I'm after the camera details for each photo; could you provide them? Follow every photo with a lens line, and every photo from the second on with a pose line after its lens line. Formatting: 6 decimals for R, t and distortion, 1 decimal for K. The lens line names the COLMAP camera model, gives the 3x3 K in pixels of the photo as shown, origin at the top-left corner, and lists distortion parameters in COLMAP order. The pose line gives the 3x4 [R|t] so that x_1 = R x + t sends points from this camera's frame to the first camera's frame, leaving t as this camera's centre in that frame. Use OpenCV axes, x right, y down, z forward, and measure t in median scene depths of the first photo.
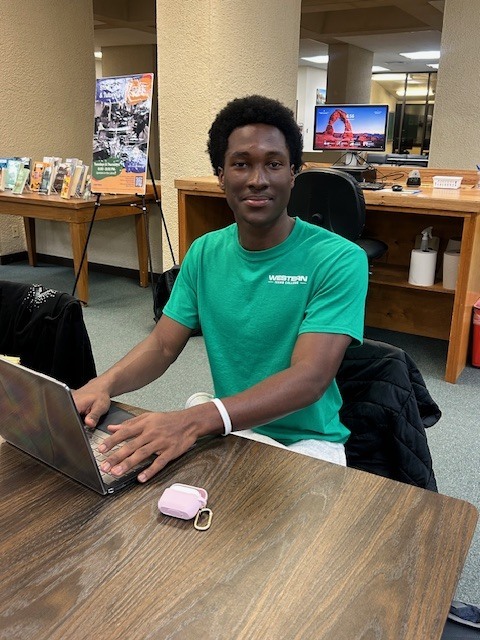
lens RADIAL K [[588.5, 0, 240.8], [0, 588.5, 318.9], [0, 0, 1]] dist [0.005555, 0.000000]
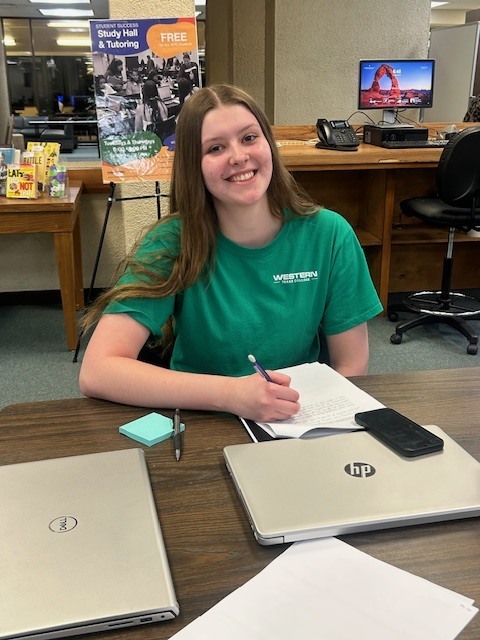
lens RADIAL K [[695.5, 0, 240.1], [0, 695.5, 321.3], [0, 0, 1]] dist [-0.006890, 0.000000]
pose [[0.768885, -0.224051, 0.598846, -0.741491], [0.214008, 0.972754, 0.089169, -0.106747], [-0.602508, 0.059597, 0.795884, 0.286649]]
